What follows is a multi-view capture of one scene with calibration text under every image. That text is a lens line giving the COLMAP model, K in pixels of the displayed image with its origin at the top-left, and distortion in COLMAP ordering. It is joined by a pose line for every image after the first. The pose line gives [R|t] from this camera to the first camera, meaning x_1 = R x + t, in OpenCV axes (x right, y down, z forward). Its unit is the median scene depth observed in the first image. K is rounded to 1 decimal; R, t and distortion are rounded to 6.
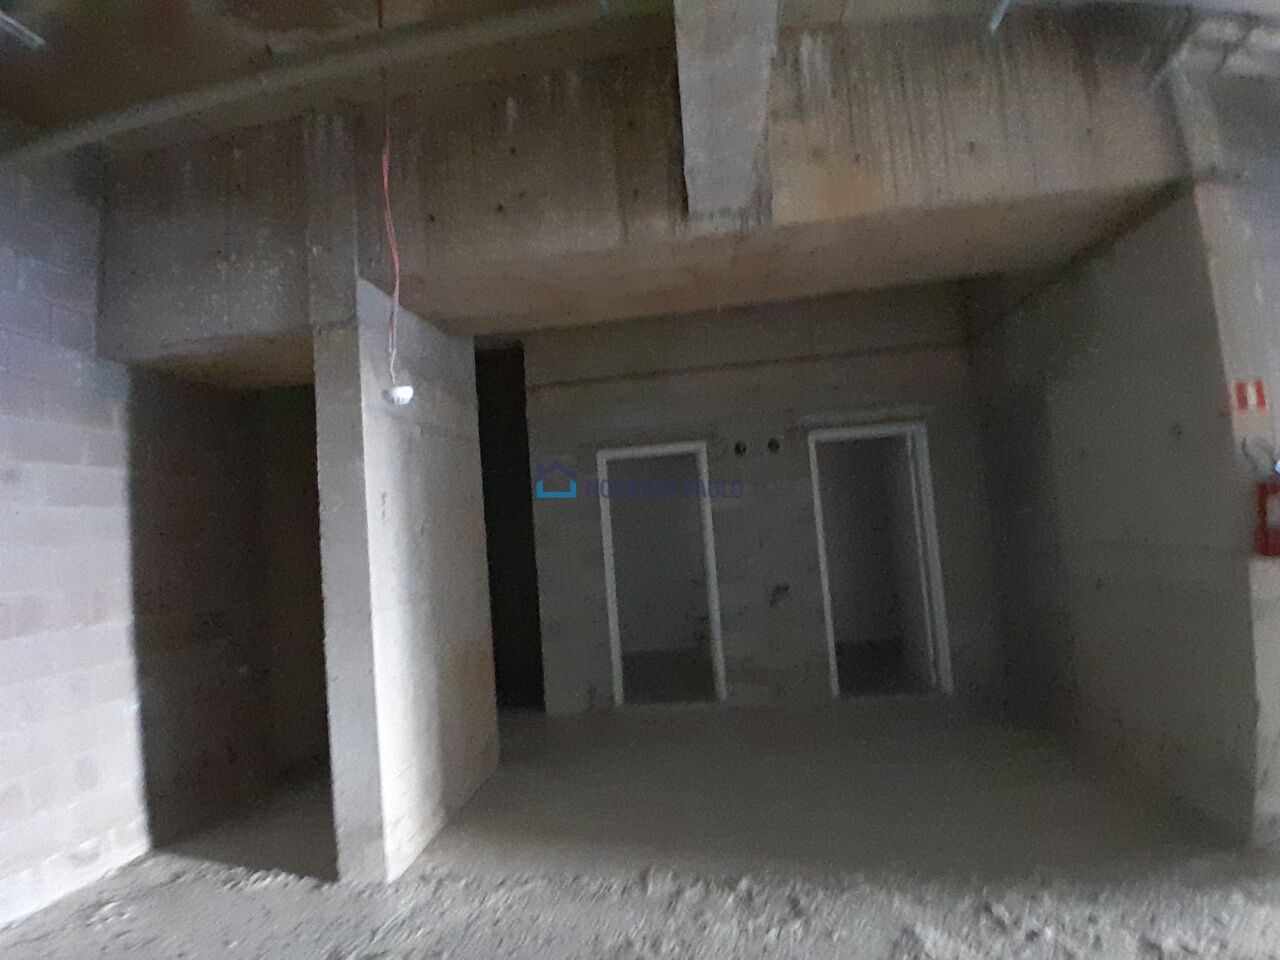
lens RADIAL K [[641.8, 0, 634.5], [0, 641.8, 483.7], [0, 0, 1]] dist [-0.001880, -0.039286]
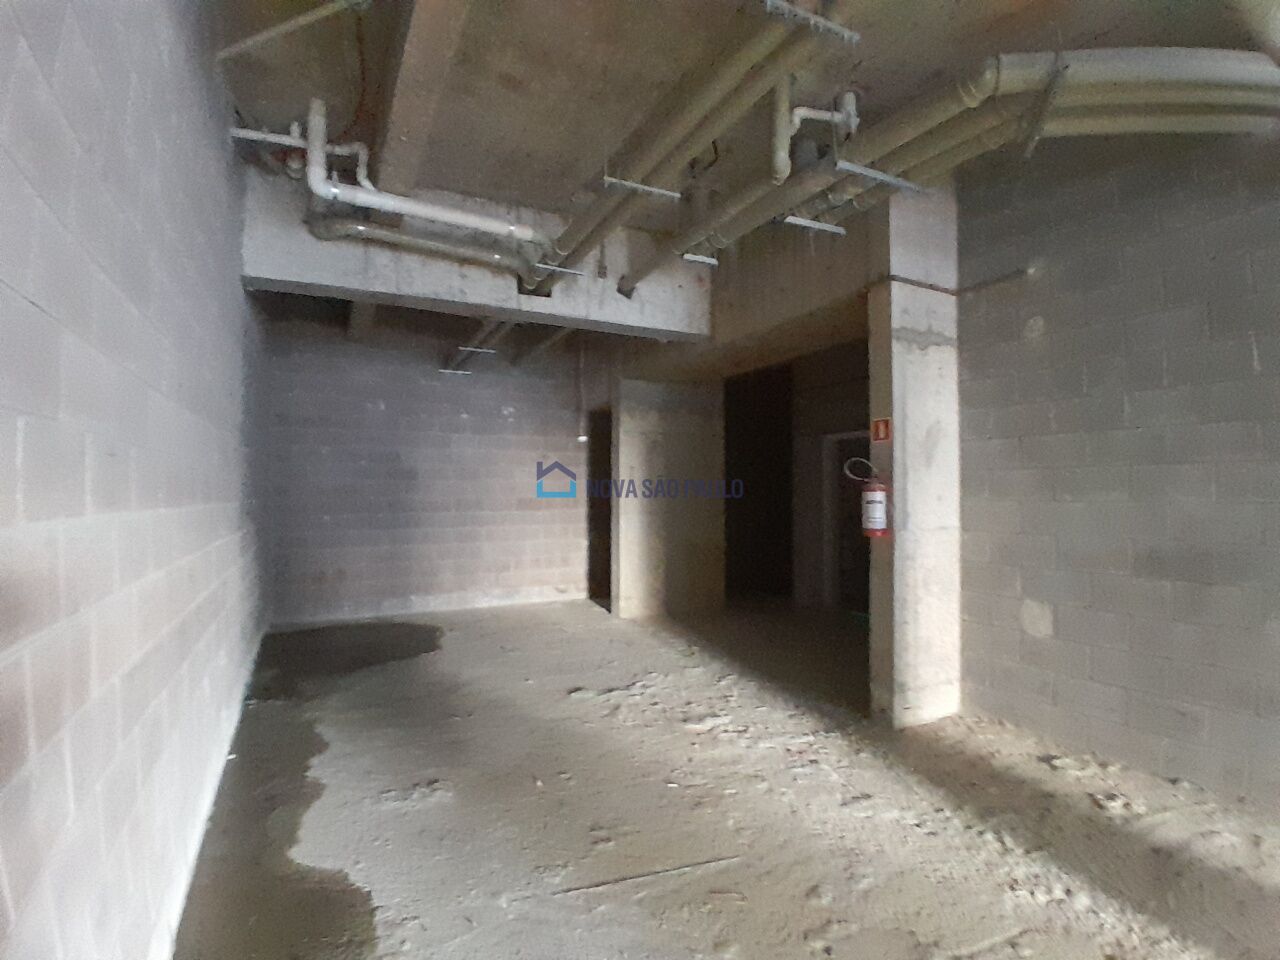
lens RADIAL K [[641.8, 0, 634.5], [0, 641.8, 483.7], [0, 0, 1]] dist [-0.001880, -0.039286]
pose [[0.561033, 0.063163, -0.825380, 1.066489], [0.014054, 0.996214, 0.085789, -0.084047], [0.827674, -0.059730, 0.558022, -0.228825]]
